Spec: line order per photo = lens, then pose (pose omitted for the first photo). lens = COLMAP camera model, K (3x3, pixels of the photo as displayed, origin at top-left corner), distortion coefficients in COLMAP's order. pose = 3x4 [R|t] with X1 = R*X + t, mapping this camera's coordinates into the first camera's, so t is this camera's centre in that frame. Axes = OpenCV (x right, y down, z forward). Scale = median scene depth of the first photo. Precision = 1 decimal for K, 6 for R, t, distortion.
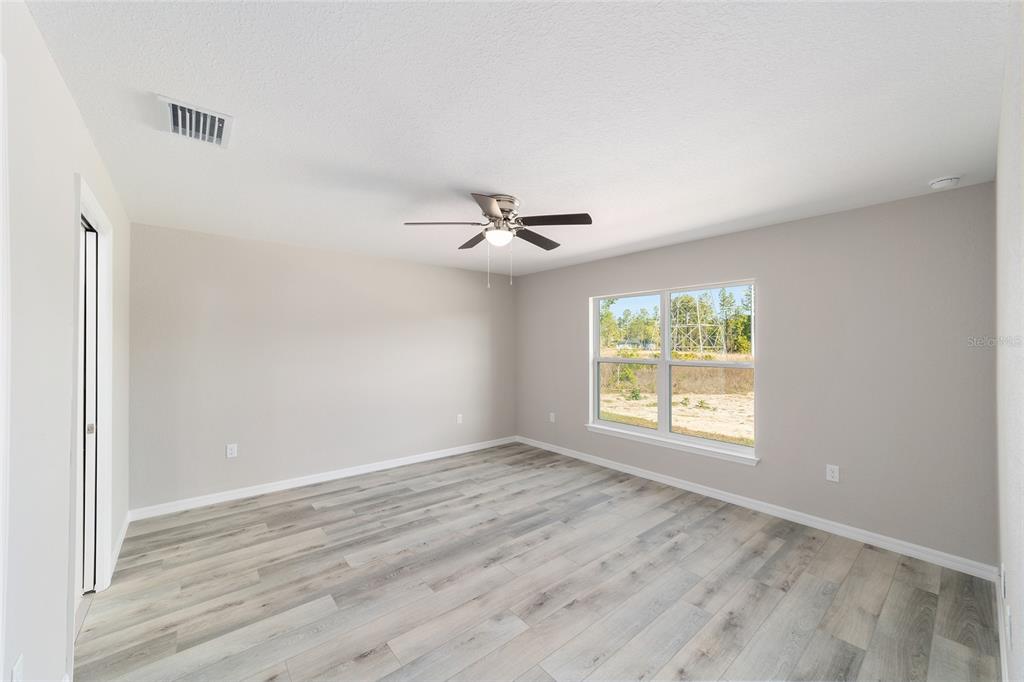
lens RADIAL K [[392.9, 0, 509.1], [0, 392.9, 342.3], [0, 0, 1]] dist [-0.017513, 0.009357]
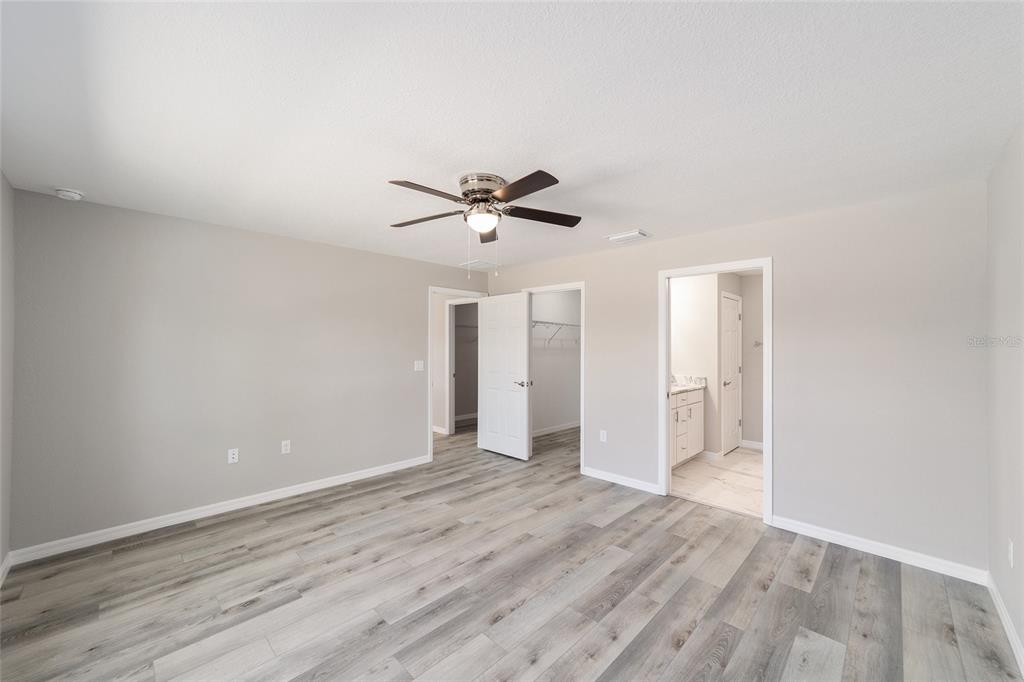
lens RADIAL K [[392.9, 0, 509.1], [0, 392.9, 342.3], [0, 0, 1]] dist [-0.017513, 0.009357]
pose [[-0.994951, -0.004190, -0.100274, 0.002798], [-0.002946, 0.999917, -0.012549, 0.012046], [0.100318, -0.012190, -0.994881, 1.952961]]
